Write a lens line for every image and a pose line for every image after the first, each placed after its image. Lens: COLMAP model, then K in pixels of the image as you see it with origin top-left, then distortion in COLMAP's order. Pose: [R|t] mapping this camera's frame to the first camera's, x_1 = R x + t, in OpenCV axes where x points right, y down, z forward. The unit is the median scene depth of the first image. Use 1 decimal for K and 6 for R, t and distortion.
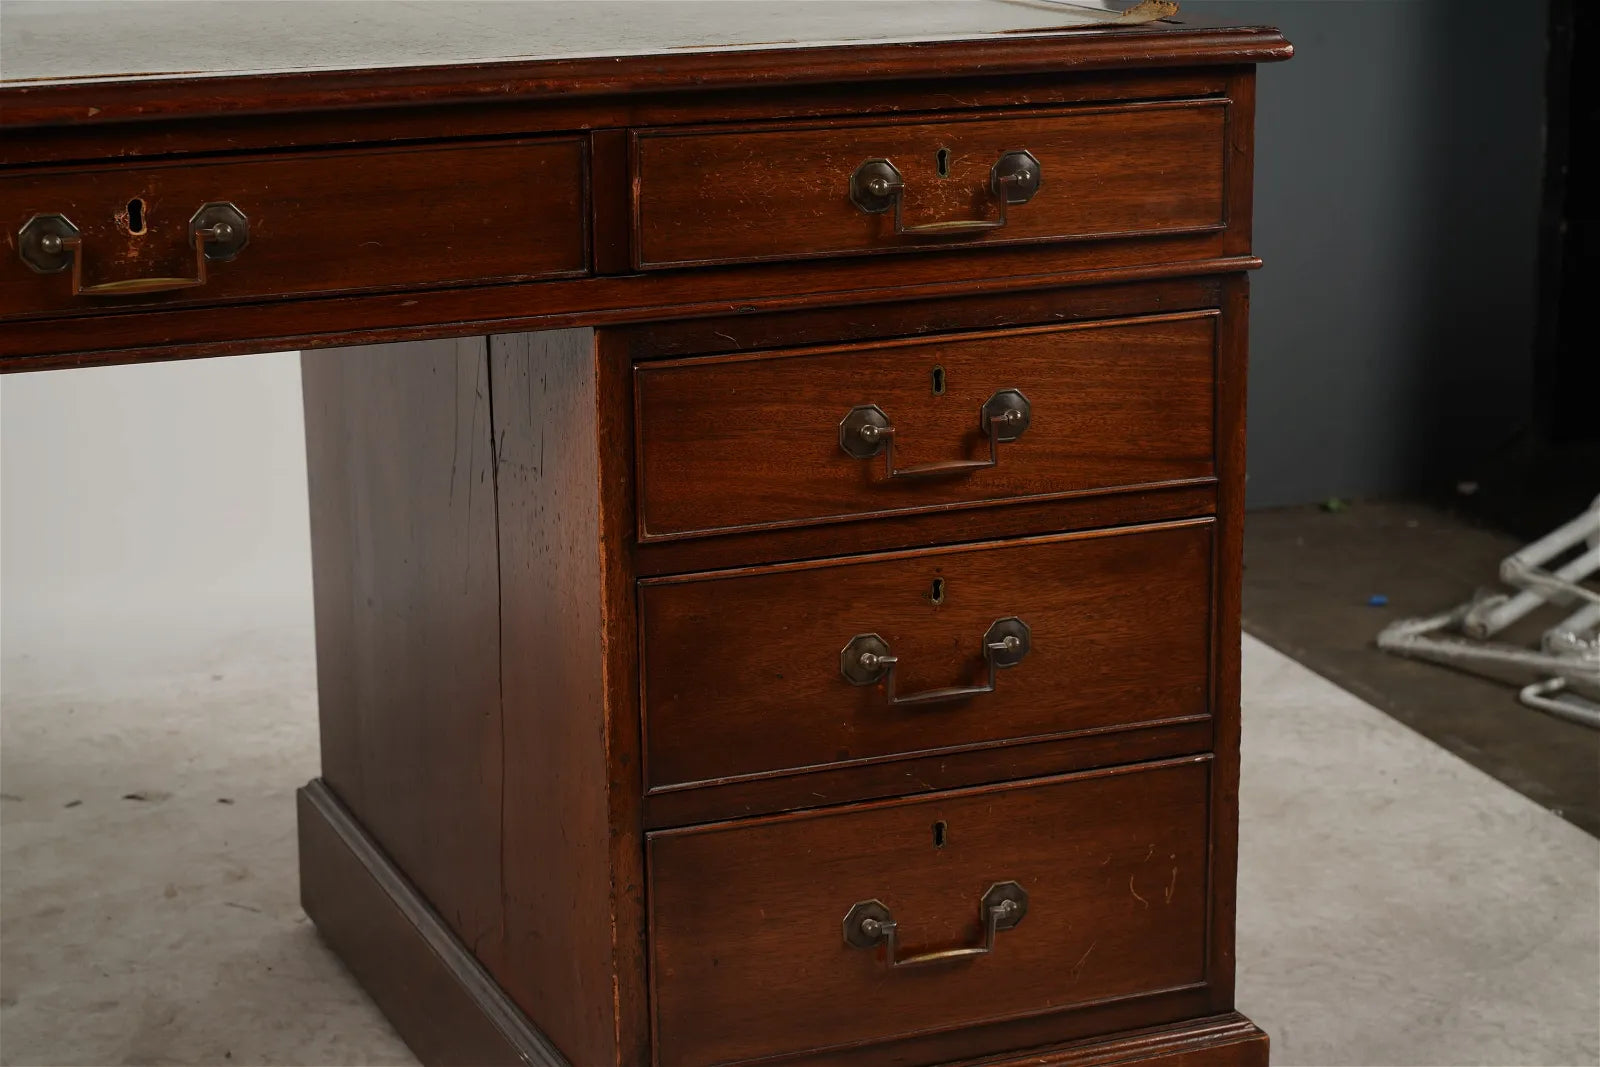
lens RADIAL K [[3322.1, 0, 800.0], [0, 3322.1, 540.2], [0, 0, 1]] dist [-0.012975, 0.048457]
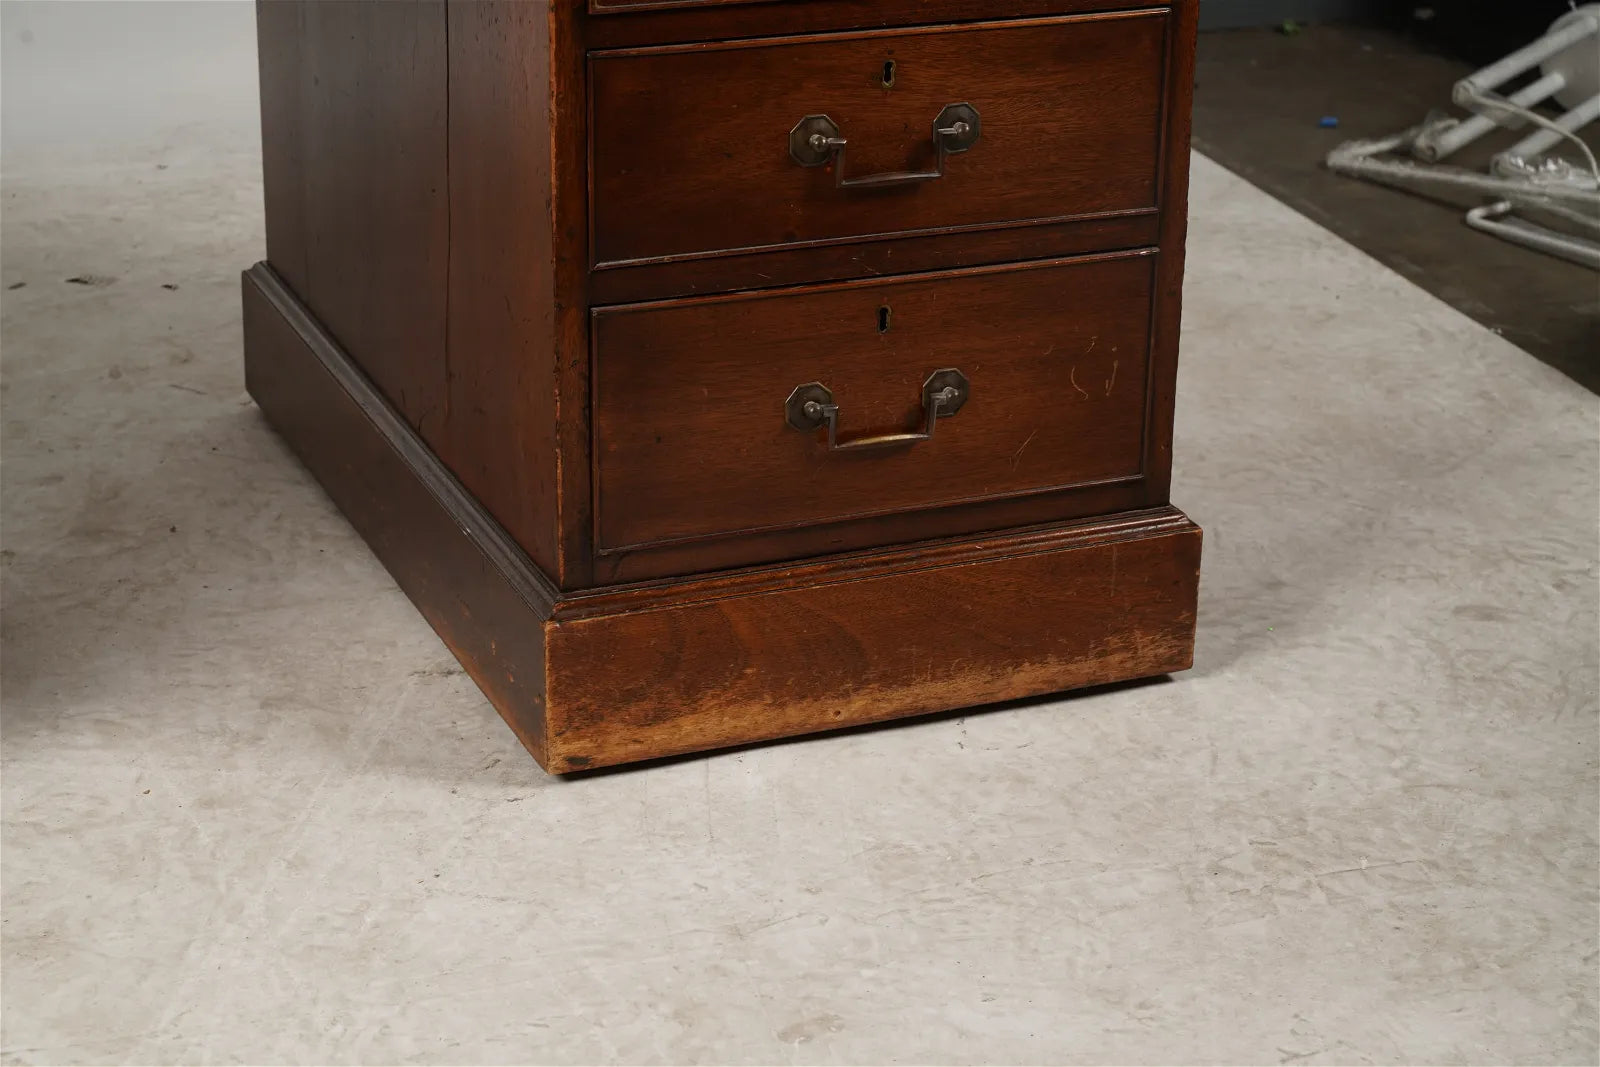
lens RADIAL K [[3322.1, 0, 800.0], [0, 3322.1, 540.2], [0, 0, 1]] dist [-0.012975, 0.048457]
pose [[0.999557, 0.023418, 0.018384, -0.000149], [-0.025726, 0.990172, 0.137472, 0.015549], [-0.014984, -0.137884, 0.990335, -0.003680]]
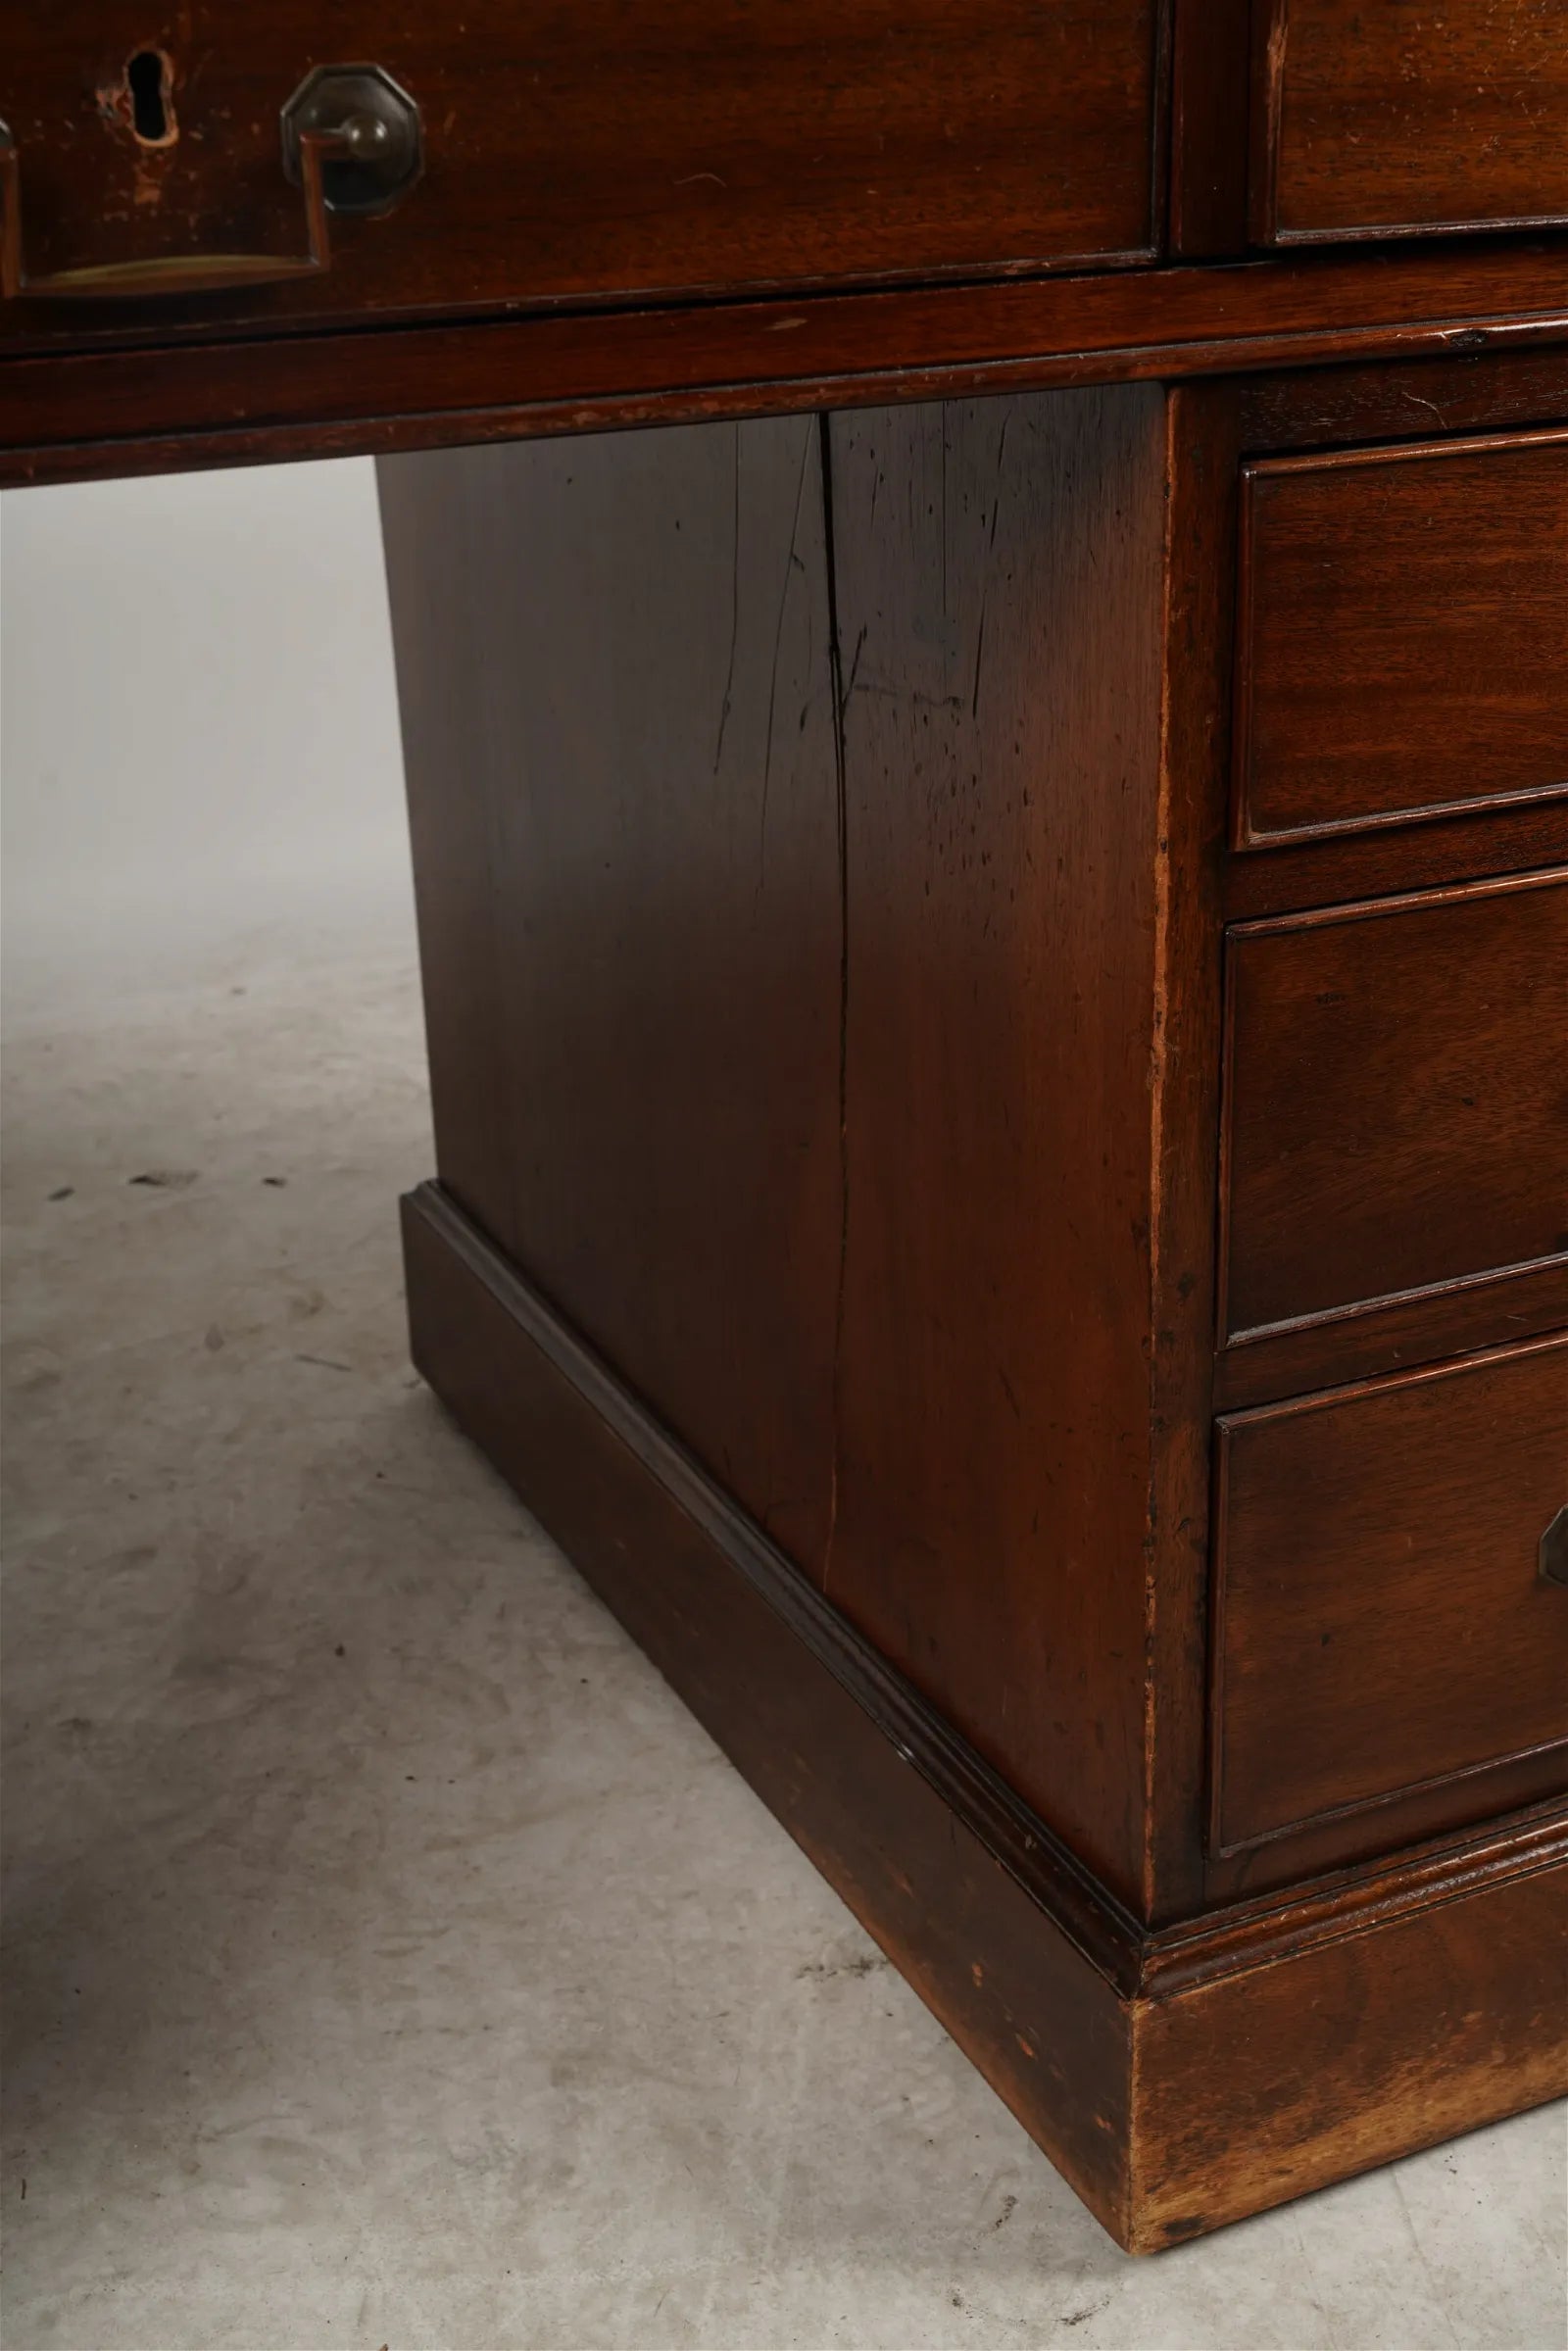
lens RADIAL K [[2900.1, 0, 787.5], [0, 2900.1, 1179.9], [0, 0, 1]] dist [-0.006043, 0.006048]
pose [[0.998806, -0.036066, 0.032941, -0.108885], [0.030897, 0.988830, 0.145808, -0.012978], [-0.037832, -0.144616, 0.988764, 0.493965]]
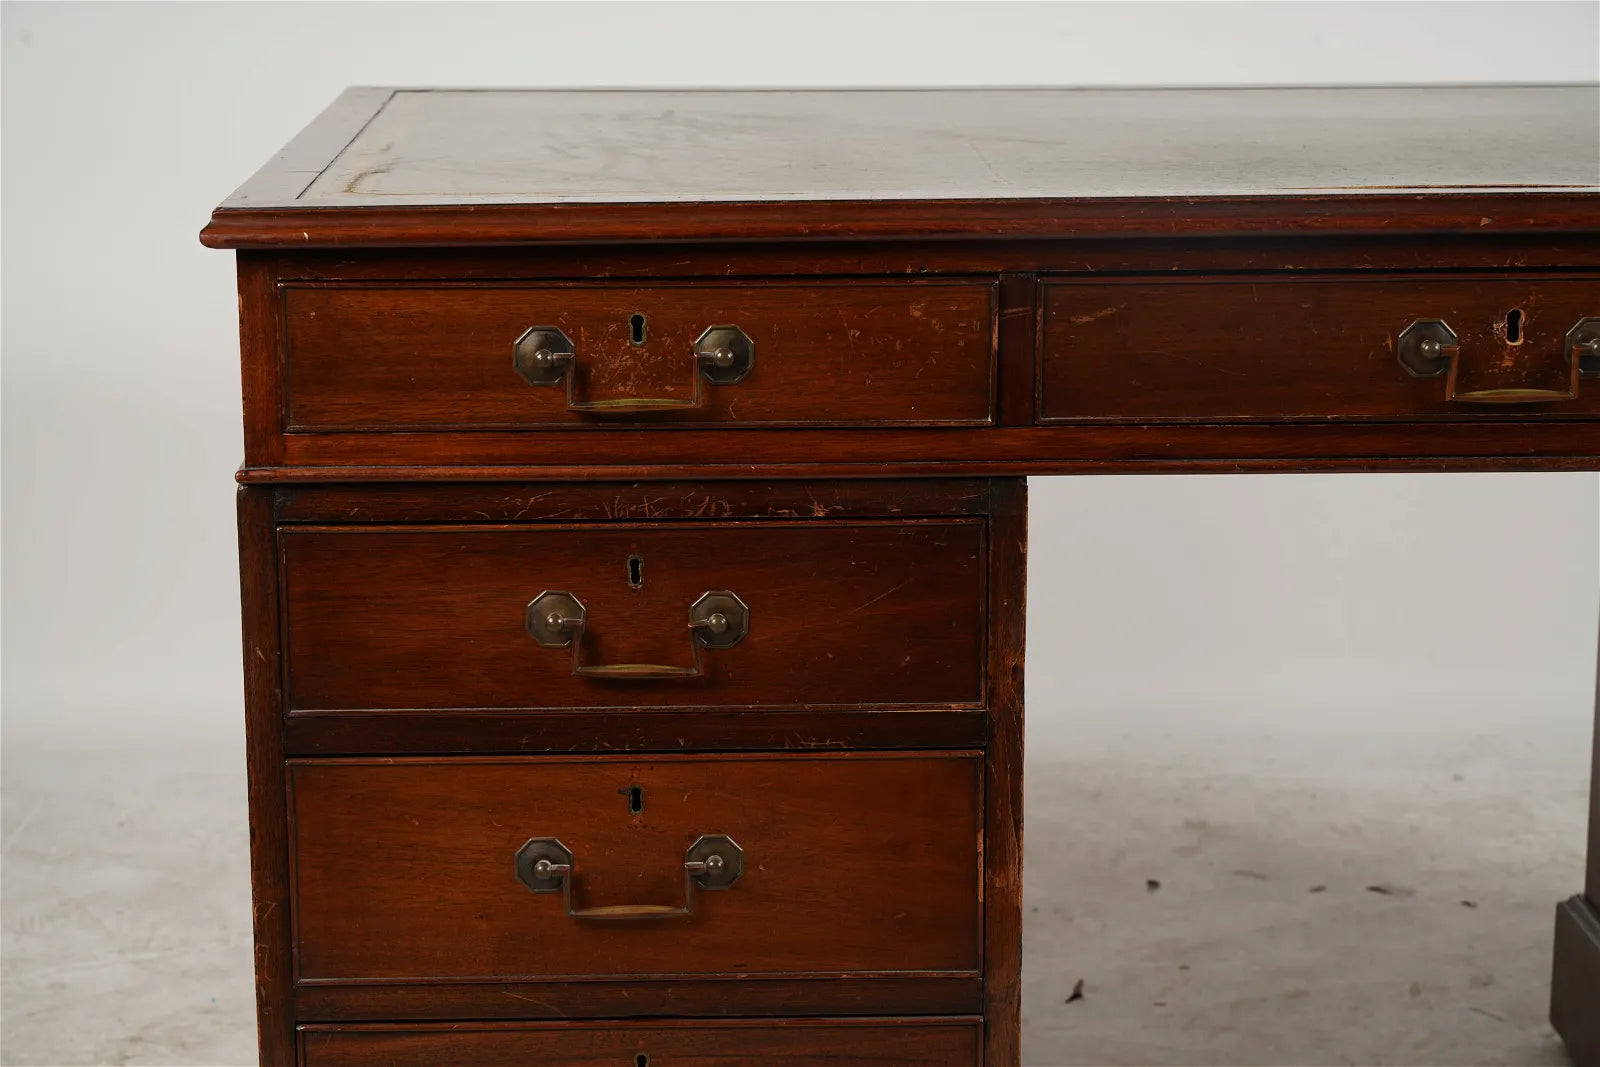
lens RADIAL K [[3322.1, 0, 800.0], [0, 3322.1, 540.2], [0, 0, 1]] dist [-0.012975, 0.048457]
pose [[0.938193, 0.082483, -0.336139, -0.046571], [-0.091120, 0.995790, -0.009973, -0.002628], [0.333902, 0.039985, 0.941759, -0.013087]]
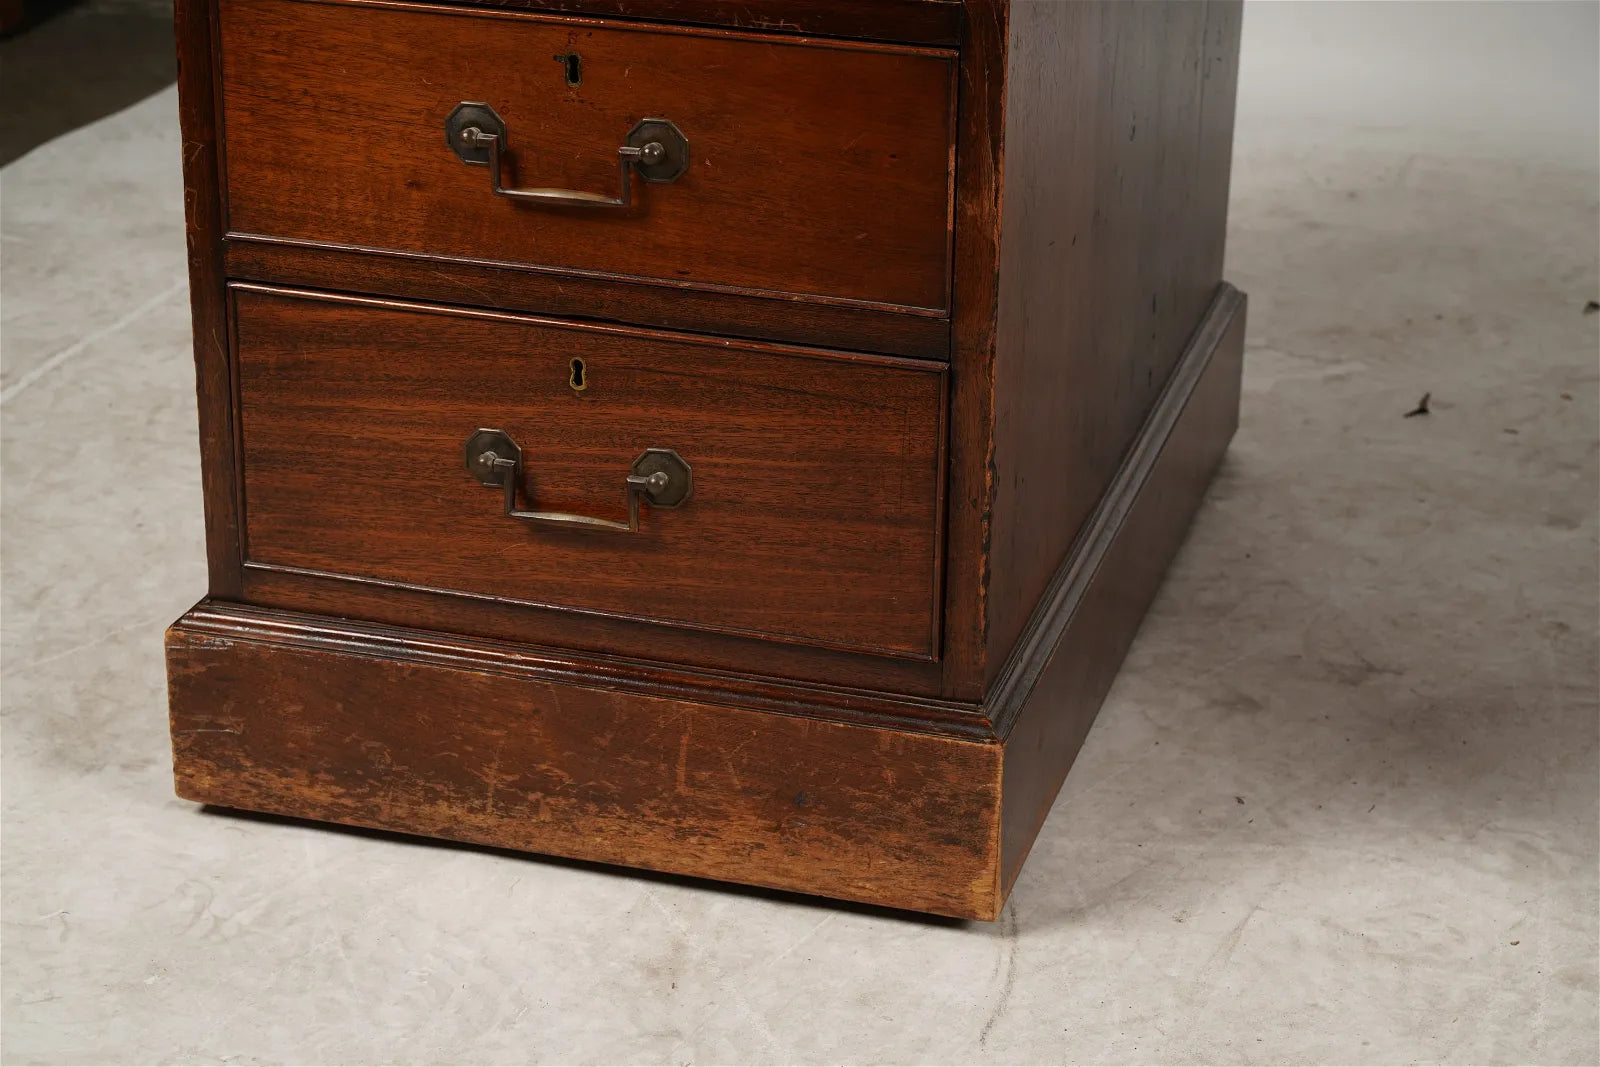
lens RADIAL K [[3322.1, 0, 800.0], [0, 3322.1, 540.2], [0, 0, 1]] dist [-0.012975, 0.048457]
pose [[0.780936, 0.261210, -0.567370, 0.116364], [-0.175311, 0.963507, 0.202287, 0.000573], [0.599504, -0.058507, 0.798230, 0.191997]]
